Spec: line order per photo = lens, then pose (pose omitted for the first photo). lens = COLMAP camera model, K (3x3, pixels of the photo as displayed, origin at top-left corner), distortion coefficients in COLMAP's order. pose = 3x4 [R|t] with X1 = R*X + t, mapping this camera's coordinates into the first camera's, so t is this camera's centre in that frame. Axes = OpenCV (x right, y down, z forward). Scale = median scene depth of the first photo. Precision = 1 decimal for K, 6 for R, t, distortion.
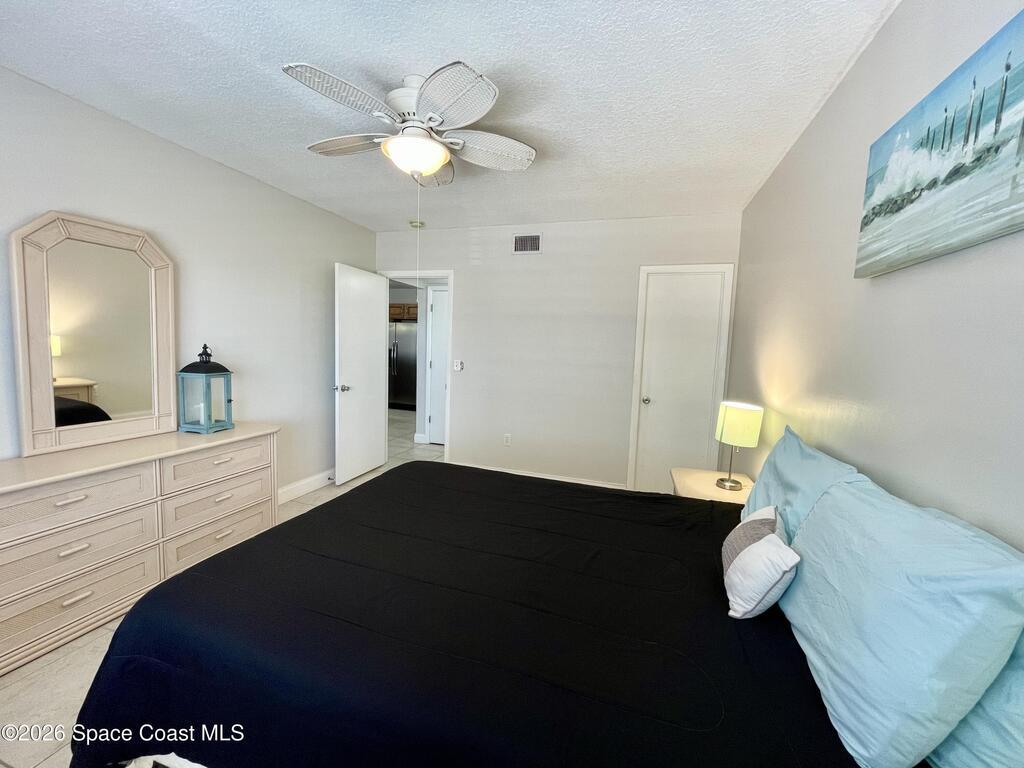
lens RADIAL K [[412.0, 0, 510.6], [0, 412.0, 384.3], [0, 0, 1]] dist [-0.003476, -0.000491]
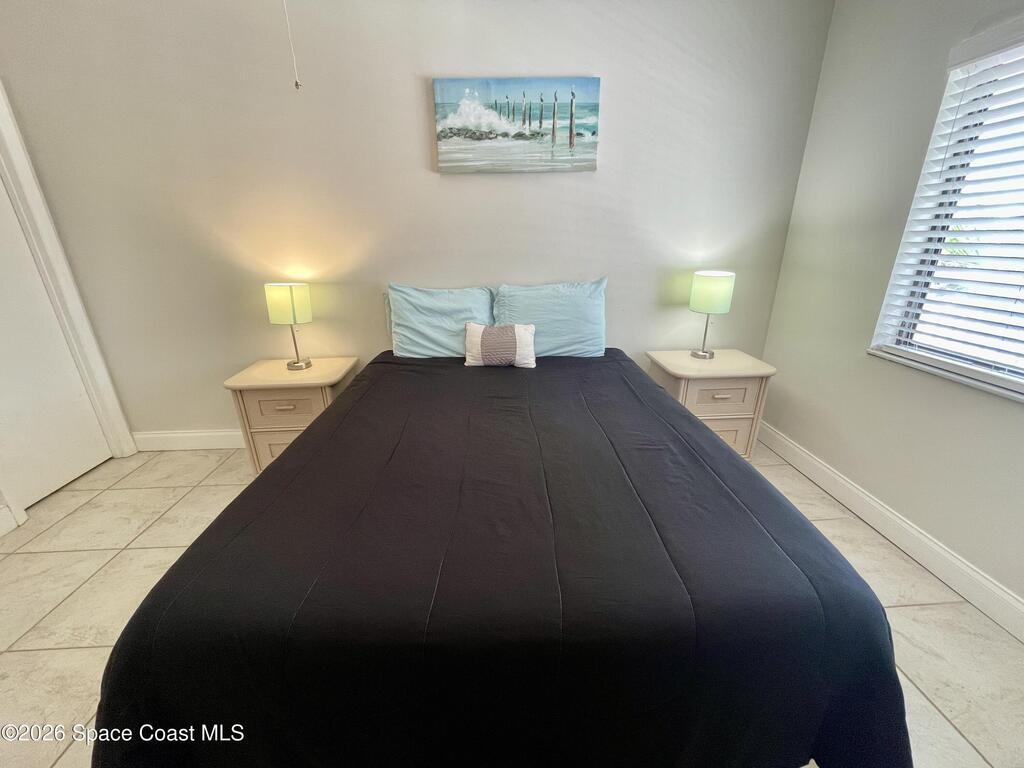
lens RADIAL K [[412.0, 0, 510.6], [0, 412.0, 384.3], [0, 0, 1]] dist [-0.003476, -0.000491]
pose [[-0.343380, -0.353257, 0.870230, -0.530668], [0.091147, 0.909660, 0.405229, -0.075253], [-0.934763, 0.218466, -0.280161, 0.775066]]
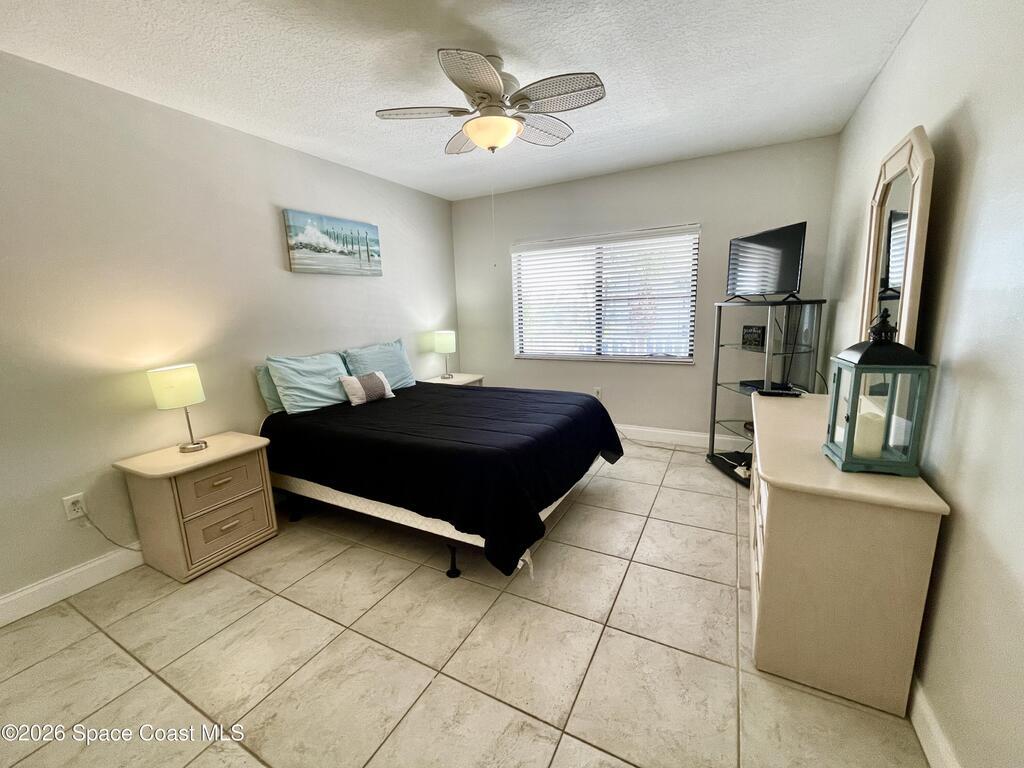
lens RADIAL K [[412.0, 0, 510.6], [0, 412.0, 384.3], [0, 0, 1]] dist [-0.003476, -0.000491]
pose [[-0.982712, -0.040868, 0.180573, -0.378737], [0.013090, 0.957554, 0.287958, -0.169422], [-0.184676, 0.285343, -0.940465, 1.680431]]
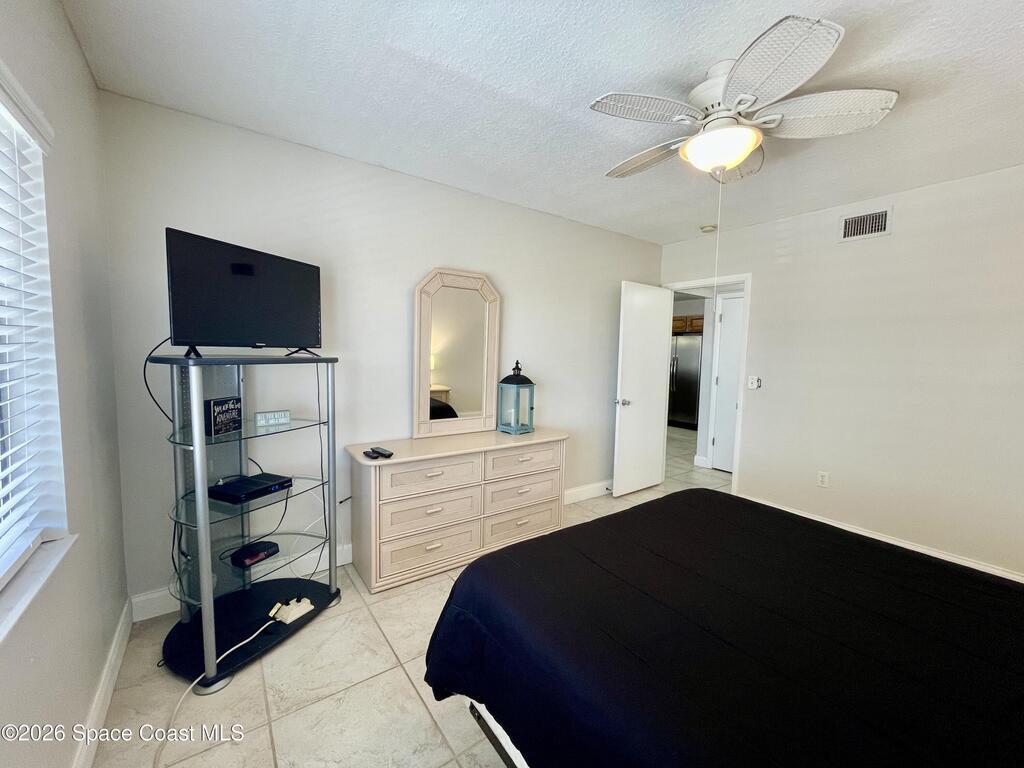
lens RADIAL K [[412.0, 0, 510.6], [0, 412.0, 384.3], [0, 0, 1]] dist [-0.003476, -0.000491]
pose [[0.798205, 0.026548, -0.601800, -0.028073], [-0.047864, 0.998665, -0.019429, -0.002929], [0.600481, 0.044313, 0.798410, 0.022419]]
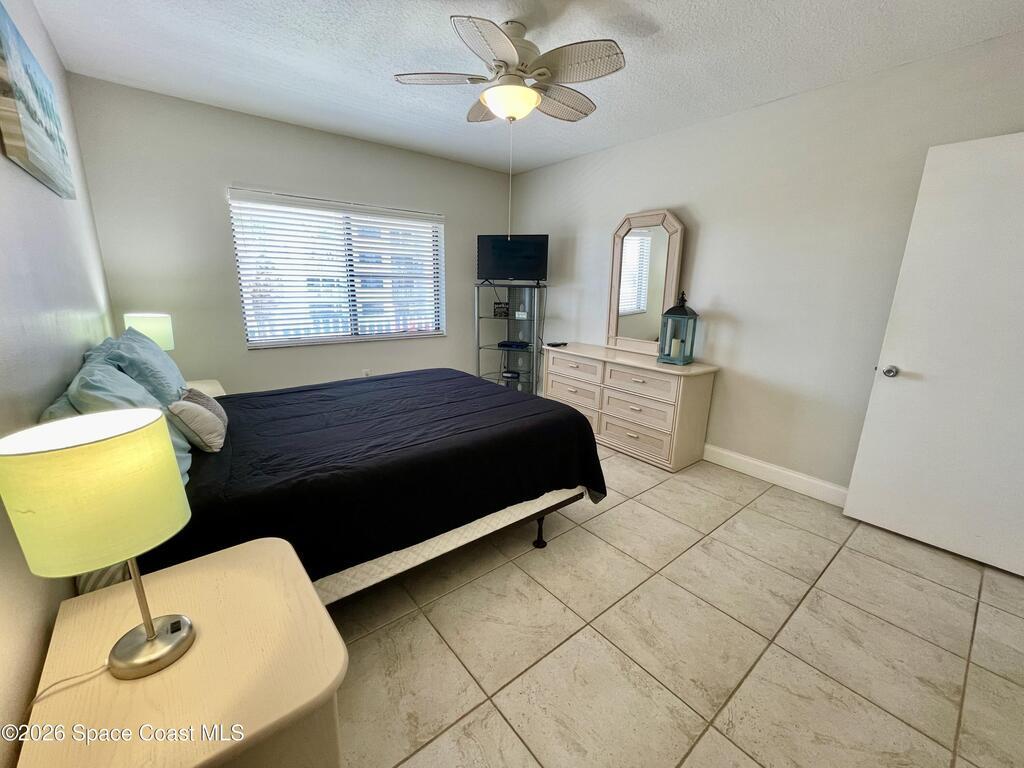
lens RADIAL K [[412.0, 0, 510.6], [0, 412.0, 384.3], [0, 0, 1]] dist [-0.003476, -0.000491]
pose [[-0.552448, 0.149371, -0.820055, 0.590272], [-0.122245, 0.958657, 0.256970, -0.087962], [0.824535, 0.242210, -0.511348, 1.317115]]
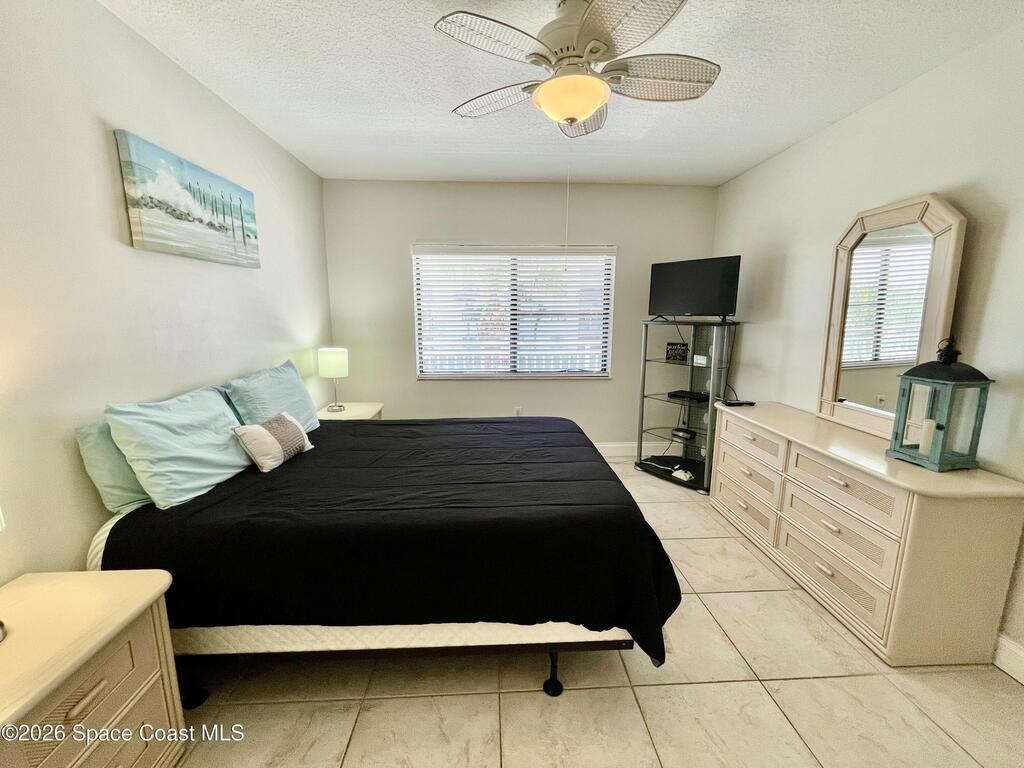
lens RADIAL K [[412.0, 0, 510.6], [0, 412.0, 384.3], [0, 0, 1]] dist [-0.003476, -0.000491]
pose [[-0.938198, 0.019100, -0.345571, 0.150588], [-0.071159, 0.966499, 0.246610, -0.138451], [0.338704, 0.255960, -0.905408, 1.428028]]
